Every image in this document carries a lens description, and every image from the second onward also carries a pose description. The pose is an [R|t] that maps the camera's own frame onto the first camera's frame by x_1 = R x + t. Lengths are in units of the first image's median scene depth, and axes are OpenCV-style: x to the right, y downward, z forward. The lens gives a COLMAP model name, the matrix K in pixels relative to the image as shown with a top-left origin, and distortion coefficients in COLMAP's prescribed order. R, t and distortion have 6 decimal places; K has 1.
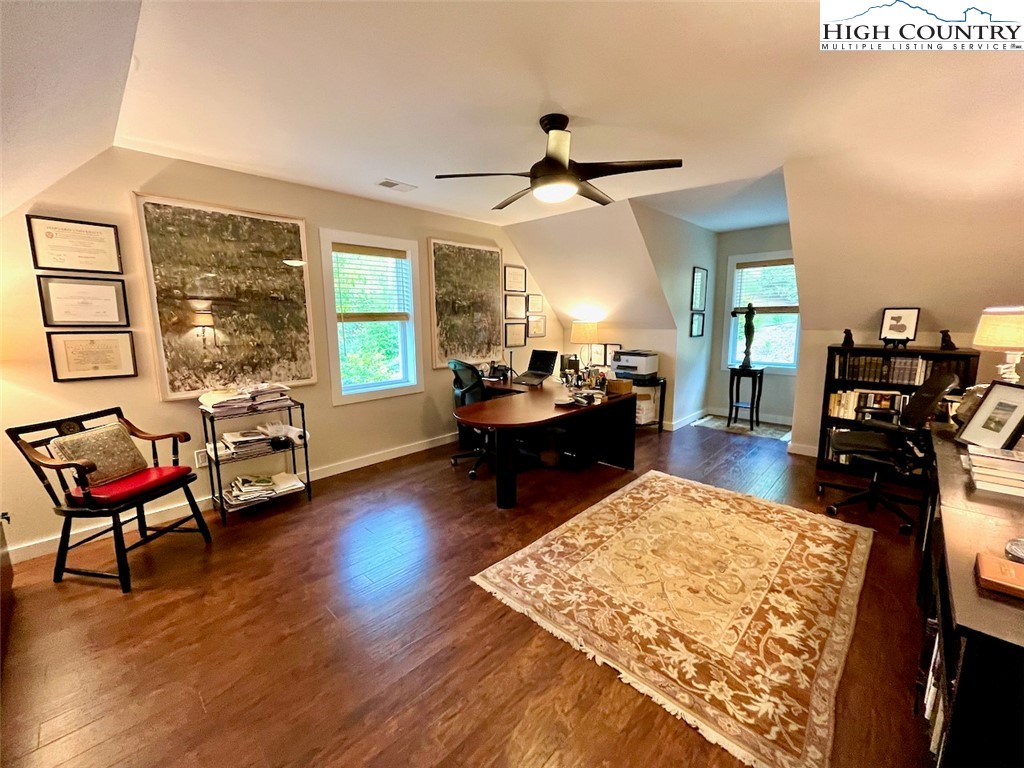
lens RADIAL K [[415.5, 0, 512.0], [0, 415.5, 381.1], [0, 0, 1]] dist [-0.001877, -0.000465]
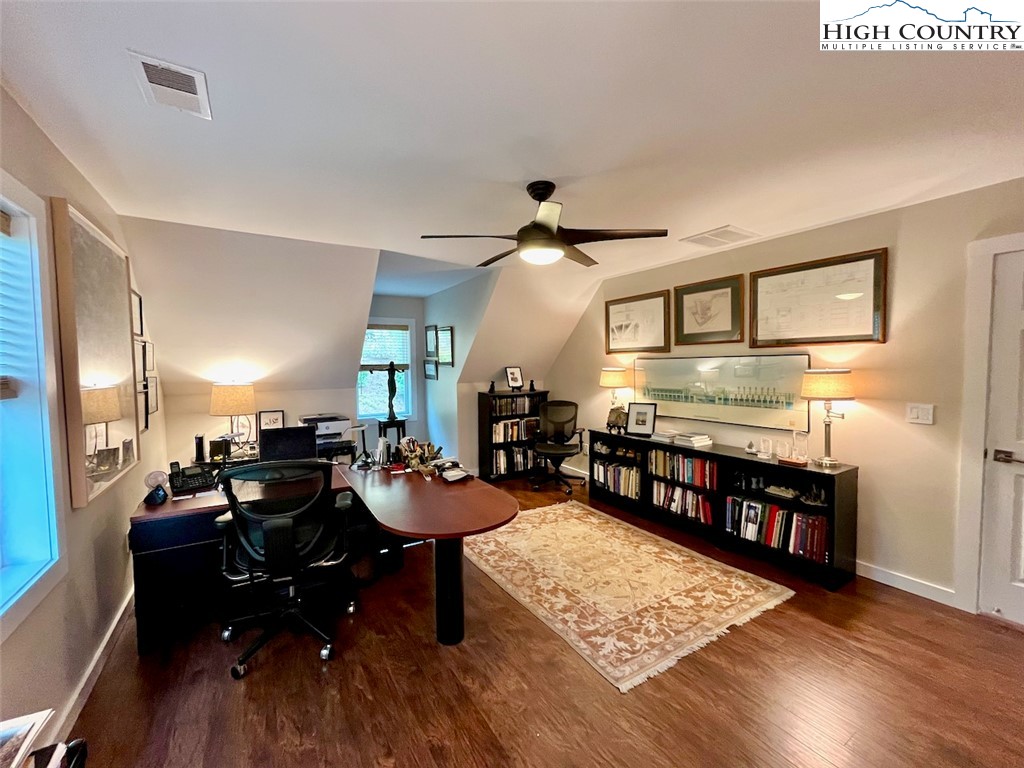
lens RADIAL K [[415.5, 0, 512.2], [0, 415.5, 386.4], [0, 0, 1]] dist [-0.001877, -0.000465]
pose [[0.254877, -0.047269, 0.965817, -0.829677], [0.155498, 0.987809, 0.007310, -0.153696], [-0.954389, 0.148320, 0.259121, 0.802948]]
